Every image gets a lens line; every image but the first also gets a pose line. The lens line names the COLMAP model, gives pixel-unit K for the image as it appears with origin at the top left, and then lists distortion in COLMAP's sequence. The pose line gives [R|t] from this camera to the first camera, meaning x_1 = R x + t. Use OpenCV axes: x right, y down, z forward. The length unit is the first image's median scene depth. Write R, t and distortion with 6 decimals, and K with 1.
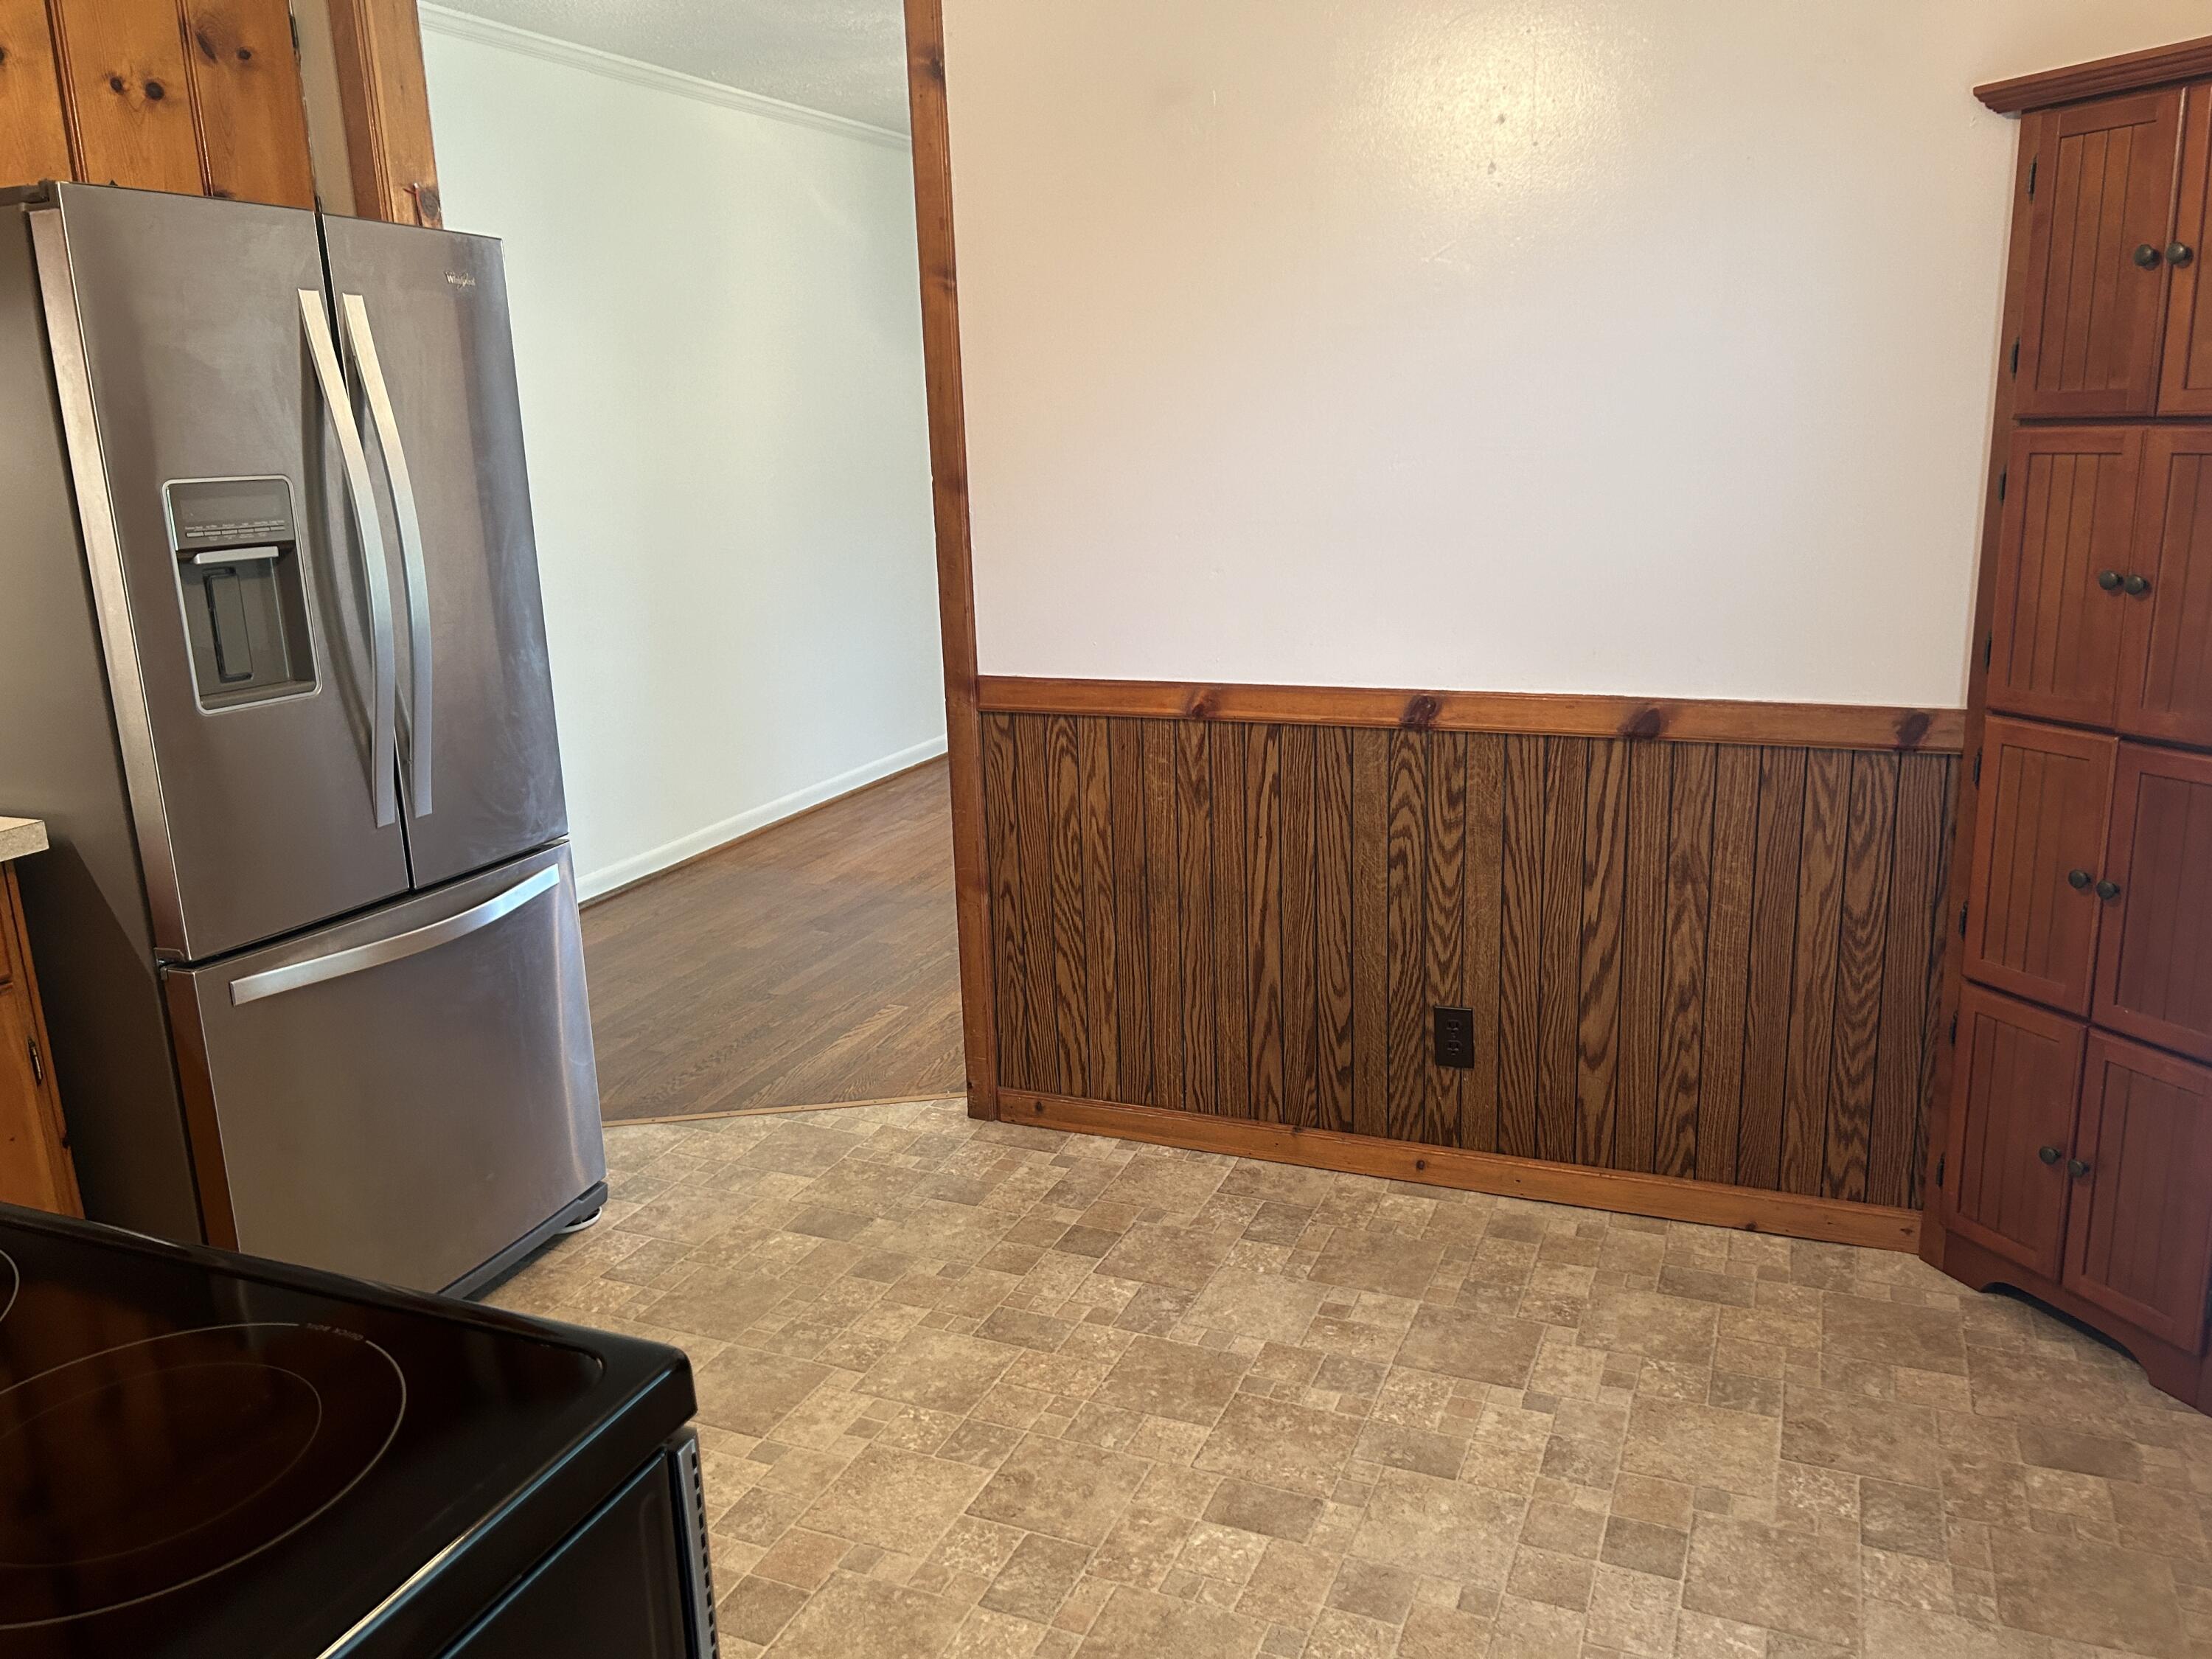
lens RADIAL K [[1689.1, 0, 1106.0], [0, 1689.1, 829.5], [0, 0, 1]] dist [0.047237, -0.048742]
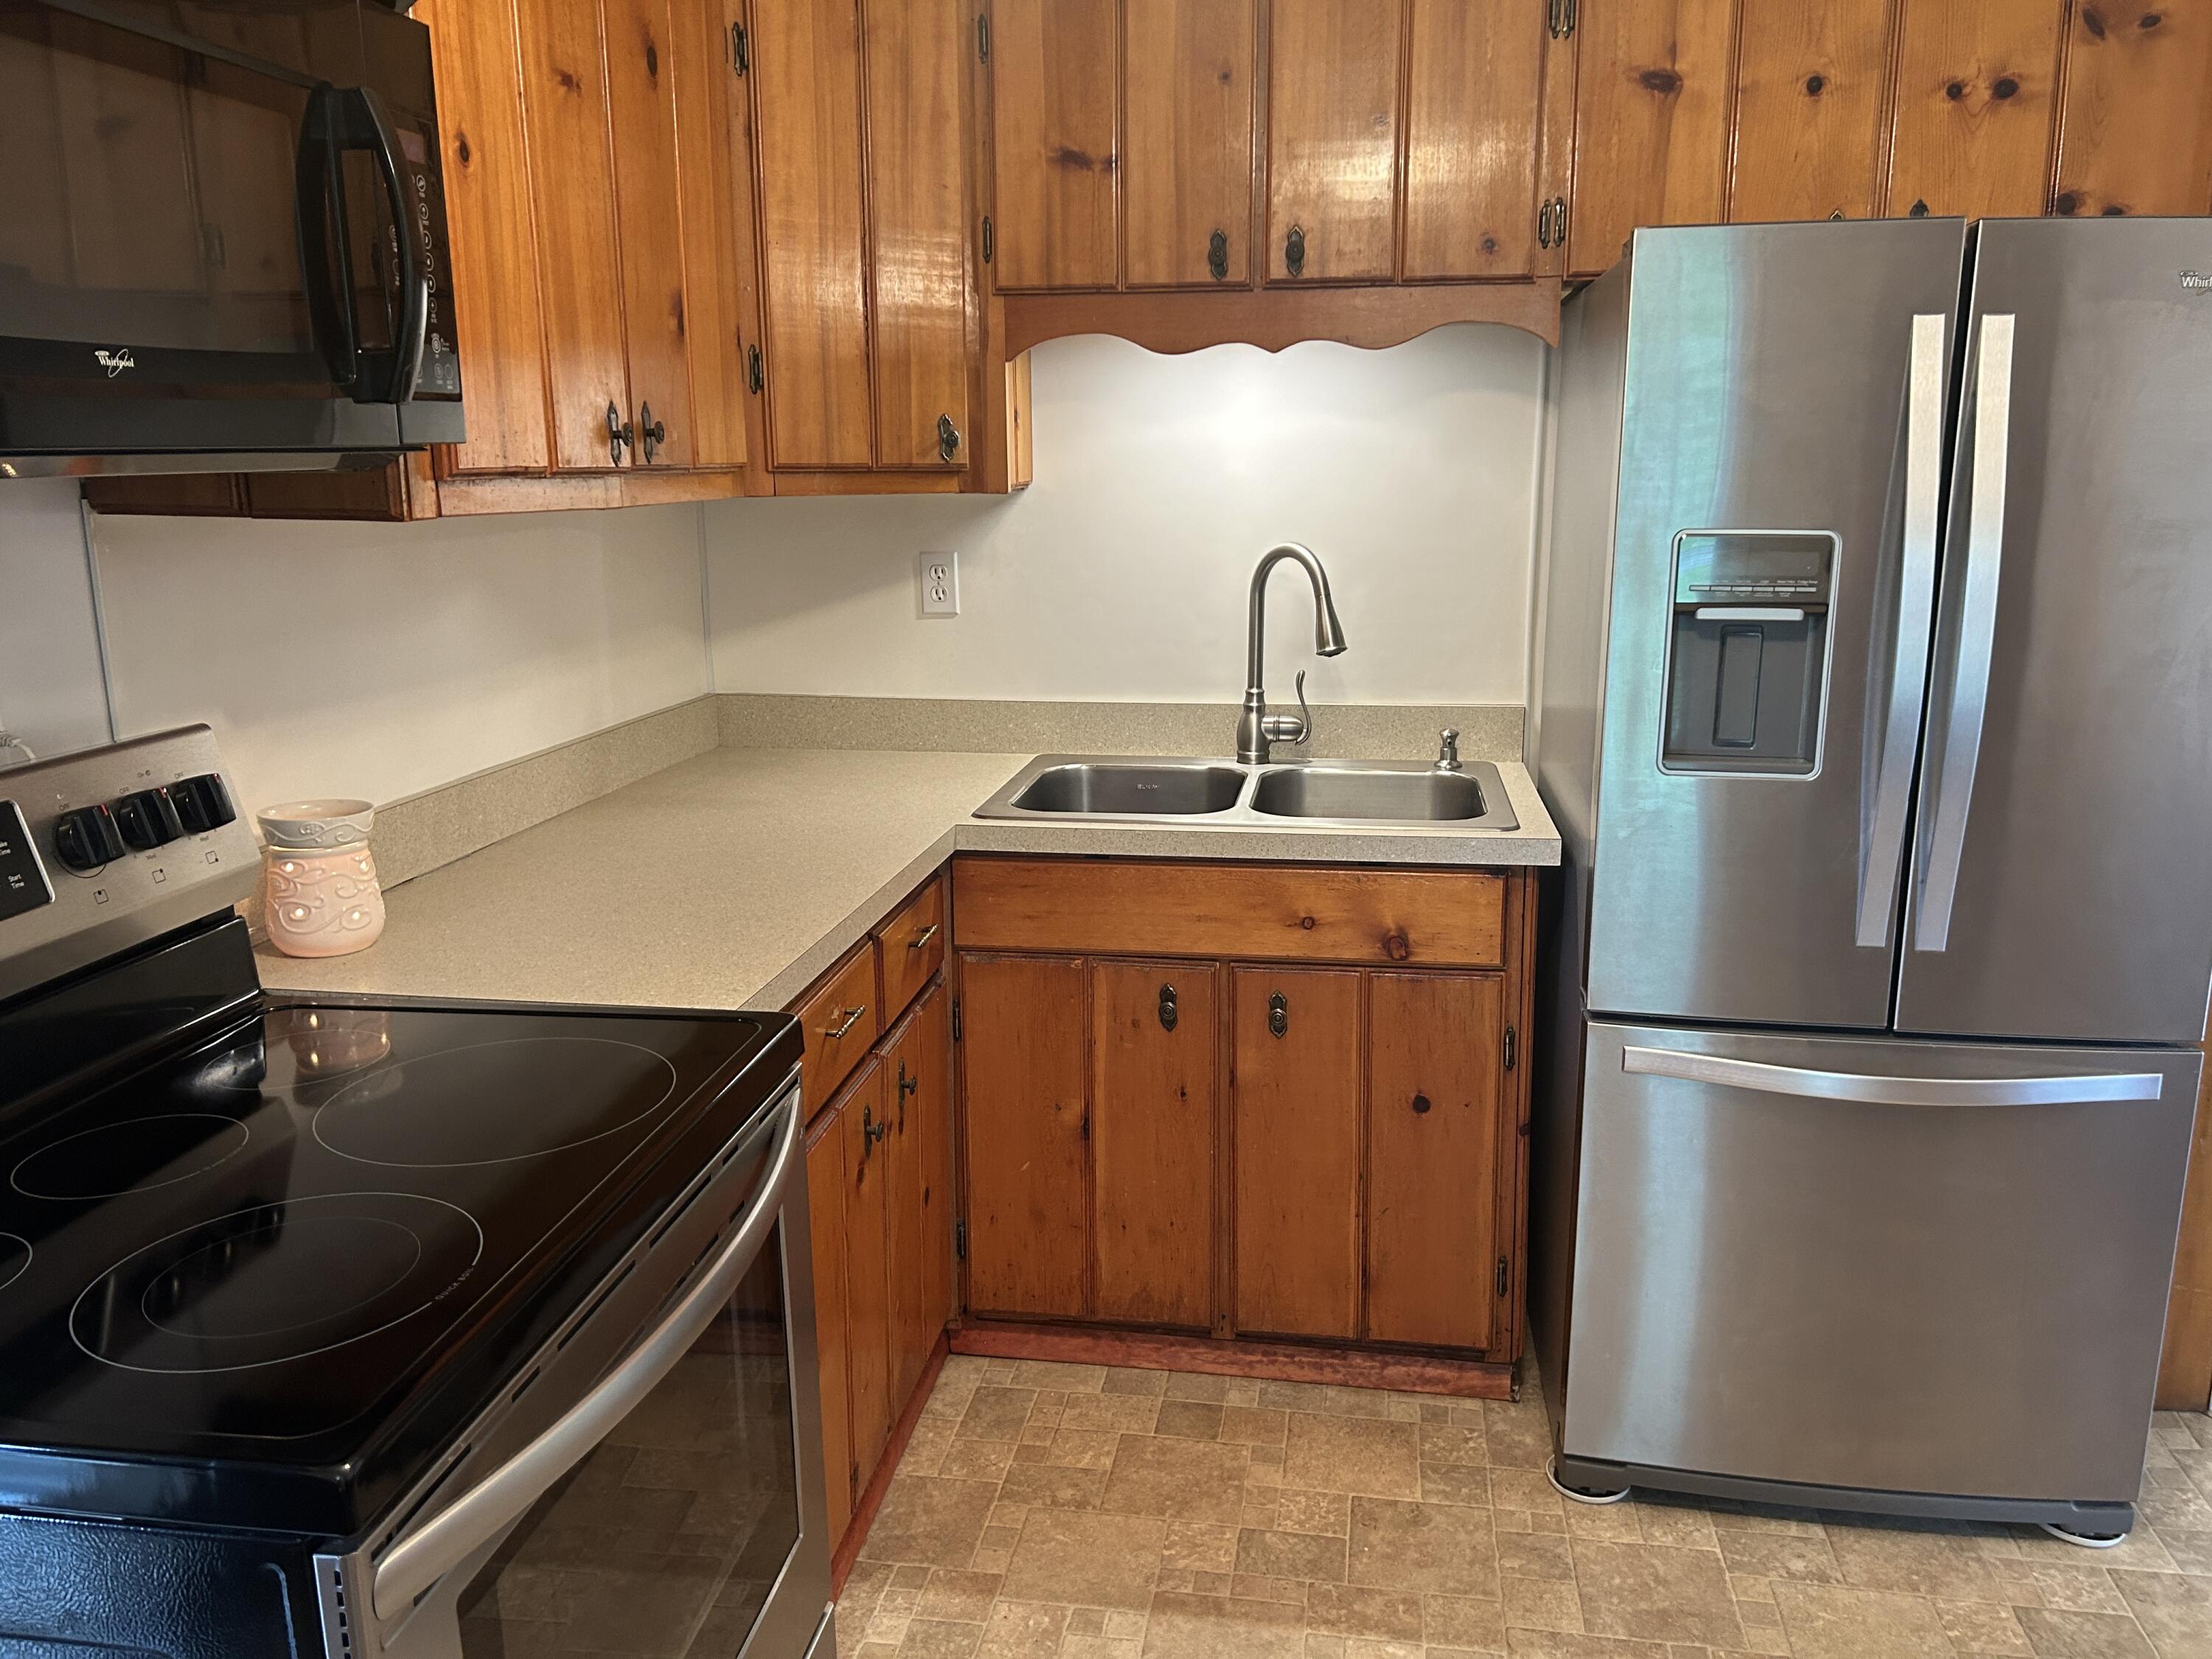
lens RADIAL K [[1677.2, 0, 1126.2], [0, 1677.2, 814.5], [0, 0, 1]] dist [0.048732, -0.051435]
pose [[0.245379, 0.236421, -0.940156, 0.248127], [-0.235507, 0.955291, 0.178760, -0.122515], [0.940386, 0.177550, 0.290087, 0.382502]]
